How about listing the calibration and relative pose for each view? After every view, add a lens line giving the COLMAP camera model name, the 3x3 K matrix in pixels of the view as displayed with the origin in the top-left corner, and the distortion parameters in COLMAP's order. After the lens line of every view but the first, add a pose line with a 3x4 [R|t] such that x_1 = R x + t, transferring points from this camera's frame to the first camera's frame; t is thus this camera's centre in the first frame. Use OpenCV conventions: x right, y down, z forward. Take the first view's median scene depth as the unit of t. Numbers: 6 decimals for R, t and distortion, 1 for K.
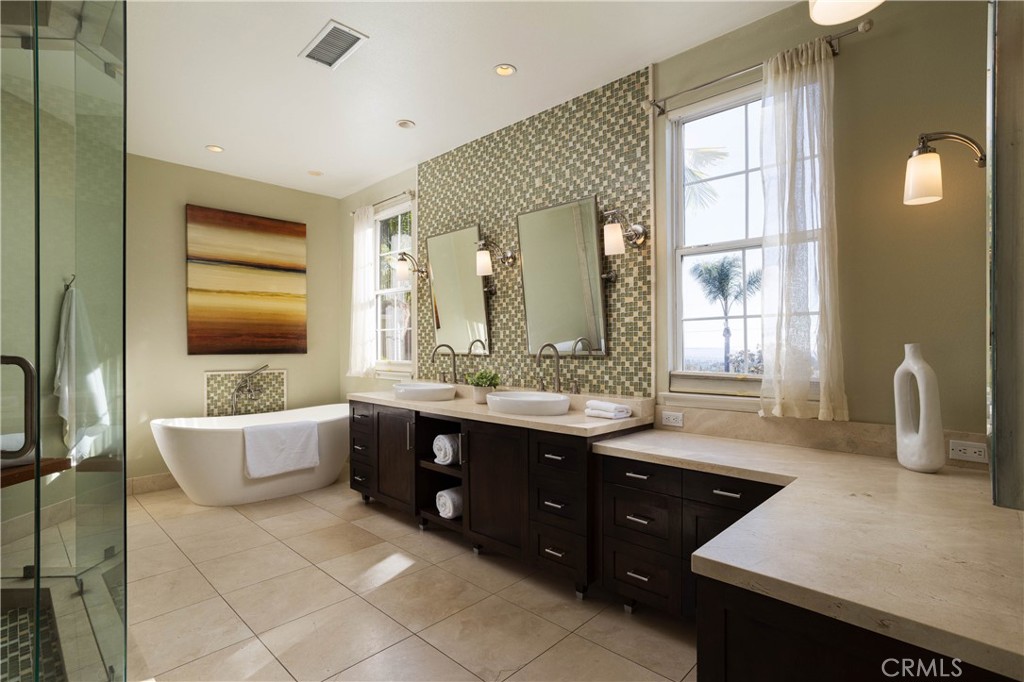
lens RADIAL K [[493.7, 0, 512.0], [0, 493.7, 341.0], [0, 0, 1]] dist [0.000165, 0.000025]
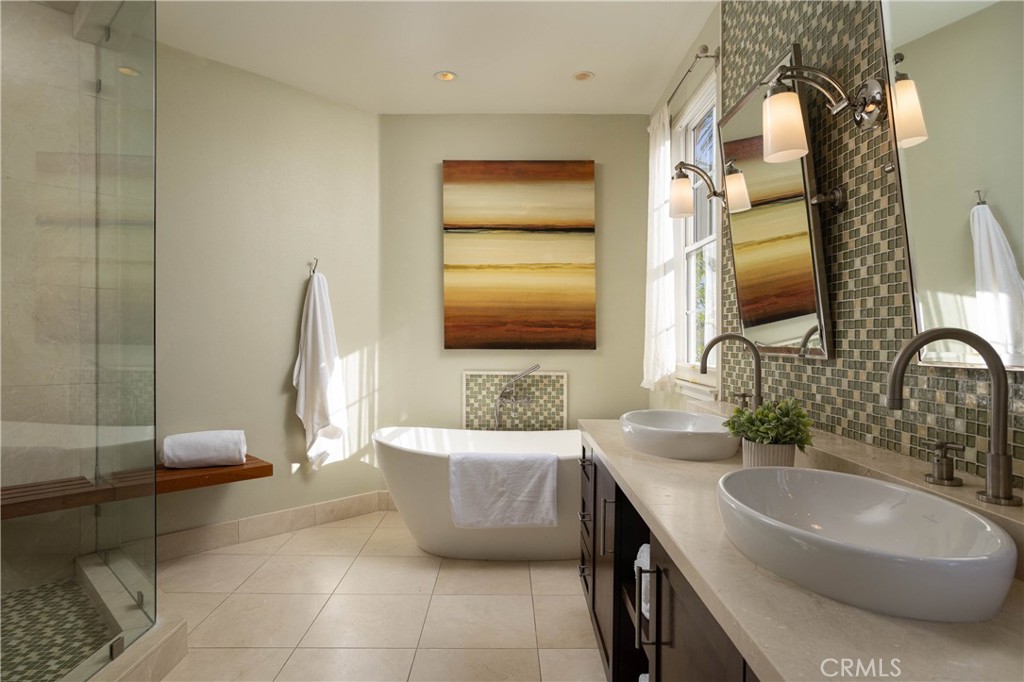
lens RADIAL K [[589.3, 0, 512.0], [0, 589.3, 341.0], [0, 0, 1]] dist [-0.002144, 0.000982]
pose [[0.699655, 0.005926, -0.714457, 0.099300], [0.001532, 0.999951, 0.009794, 0.005840], [0.714480, -0.007947, 0.699611, 0.396879]]
